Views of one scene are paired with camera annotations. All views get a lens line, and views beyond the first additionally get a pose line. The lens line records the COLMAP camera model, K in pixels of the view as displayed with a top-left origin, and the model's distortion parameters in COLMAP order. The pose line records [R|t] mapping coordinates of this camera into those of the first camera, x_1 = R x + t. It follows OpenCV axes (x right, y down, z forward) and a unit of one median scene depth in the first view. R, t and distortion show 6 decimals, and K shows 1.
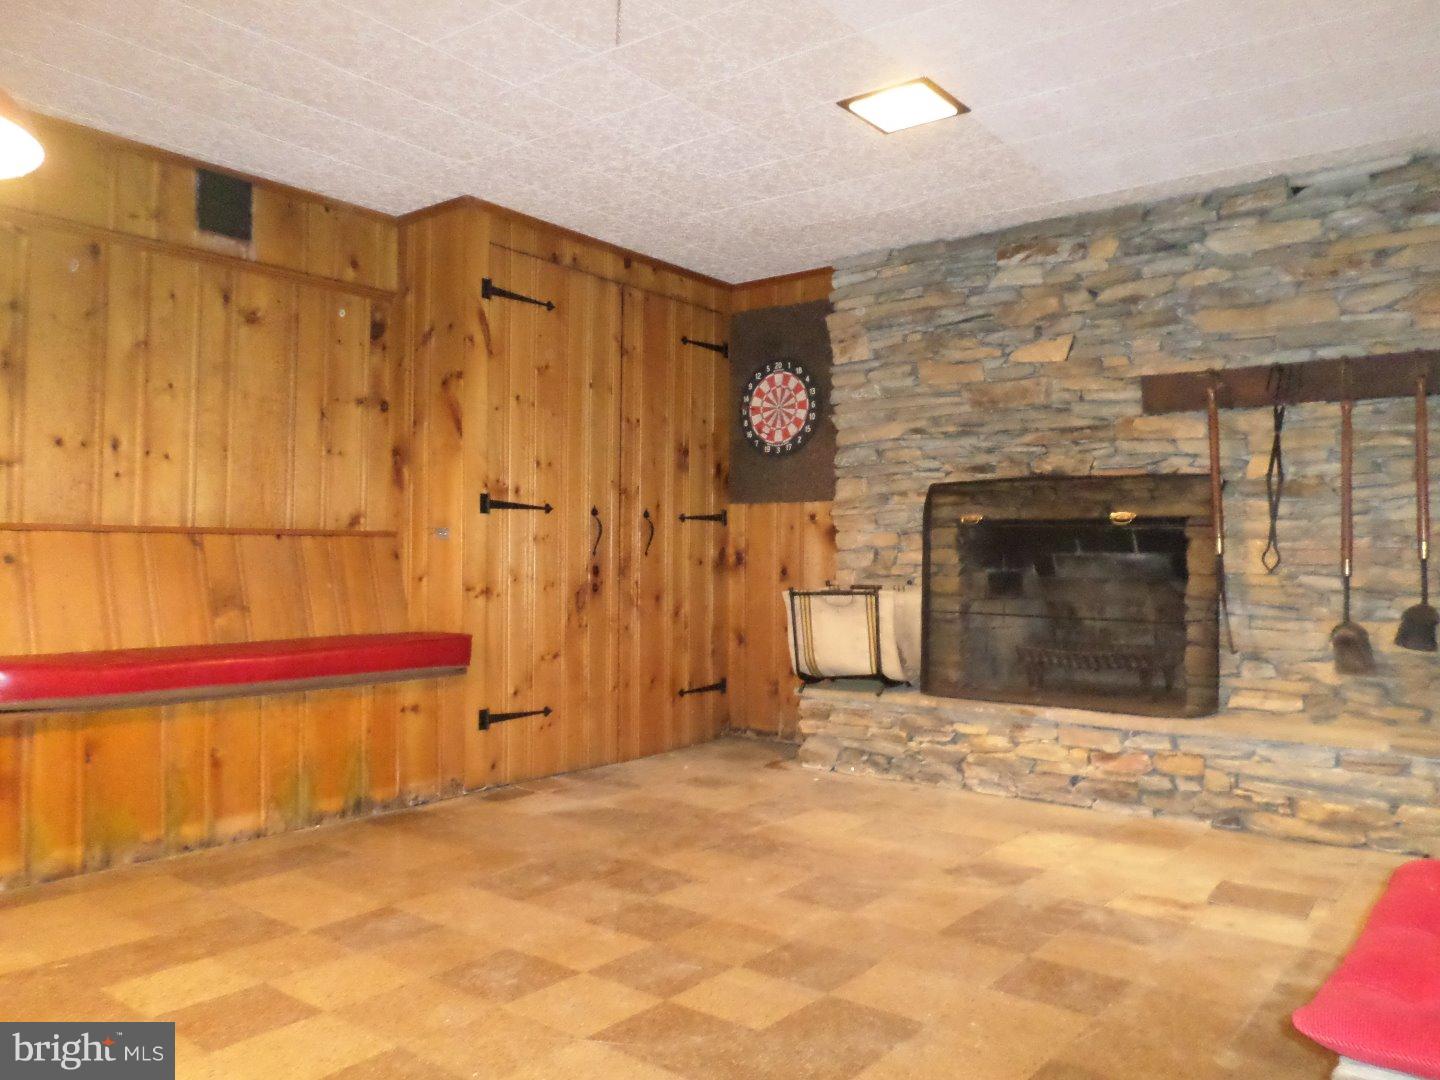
lens RADIAL K [[1092.4, 0, 719.5], [0, 1092.4, 539.6], [0, 0, 1]] dist [-0.007179, -0.012752]
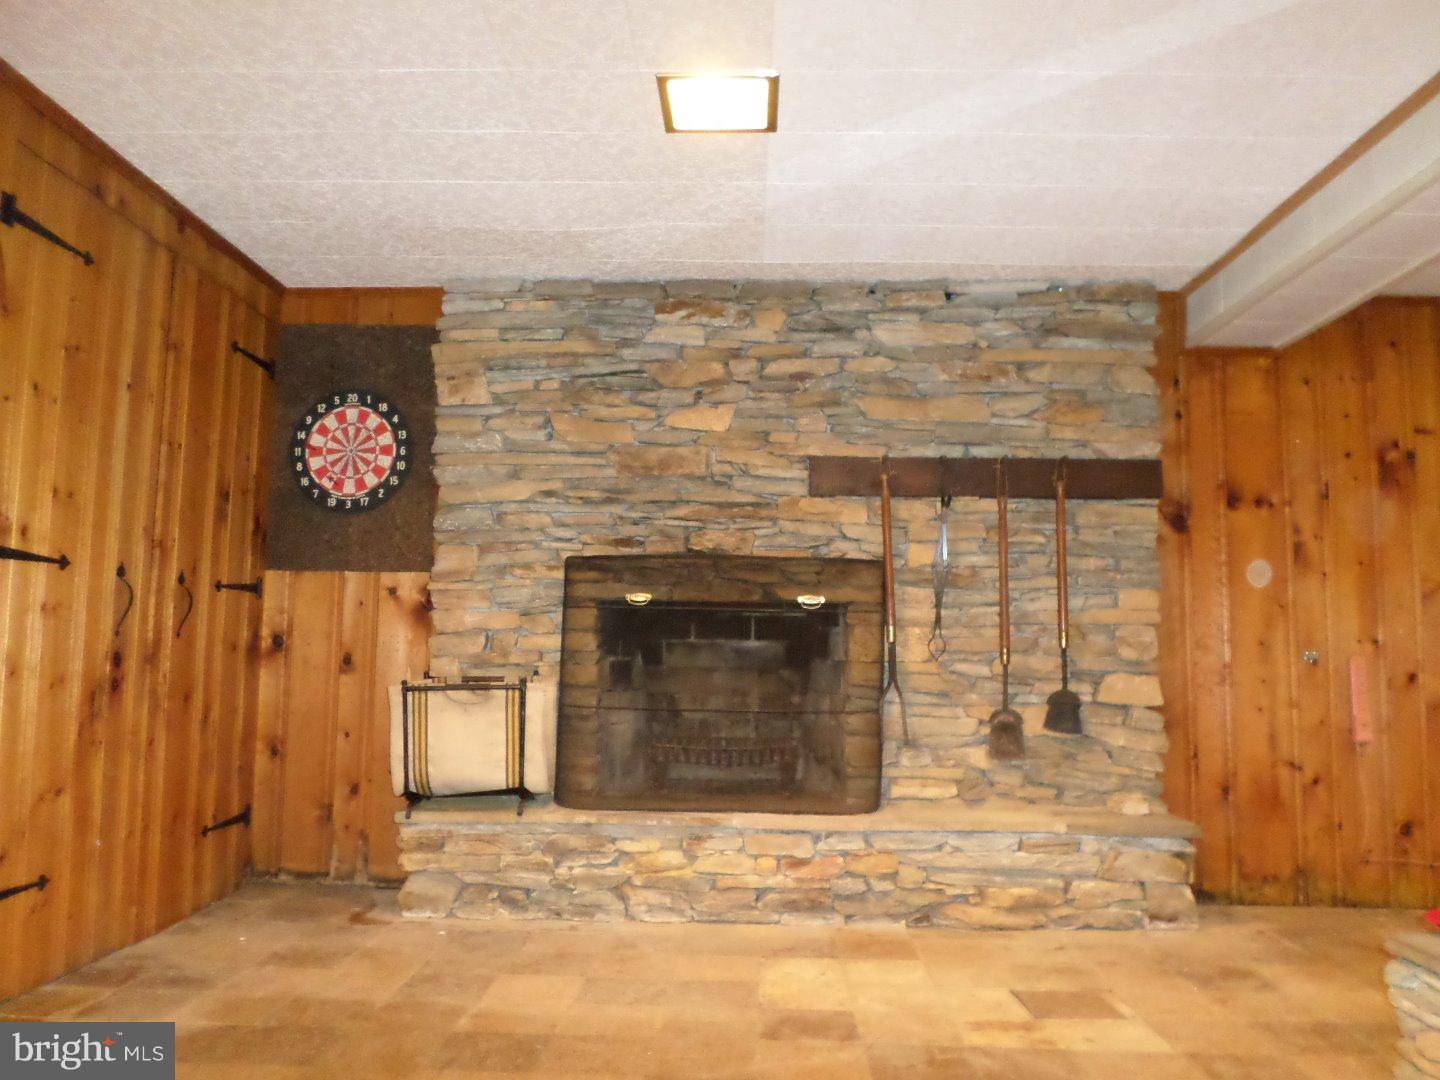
lens RADIAL K [[1092.4, 0, 722.3], [0, 1092.4, 535.6], [0, 0, 1]] dist [-0.007179, -0.012752]
pose [[0.809366, 0.064203, 0.583784, -0.219924], [-0.015386, 0.995984, -0.088205, 0.006586], [-0.587103, 0.062408, 0.807103, 0.250938]]
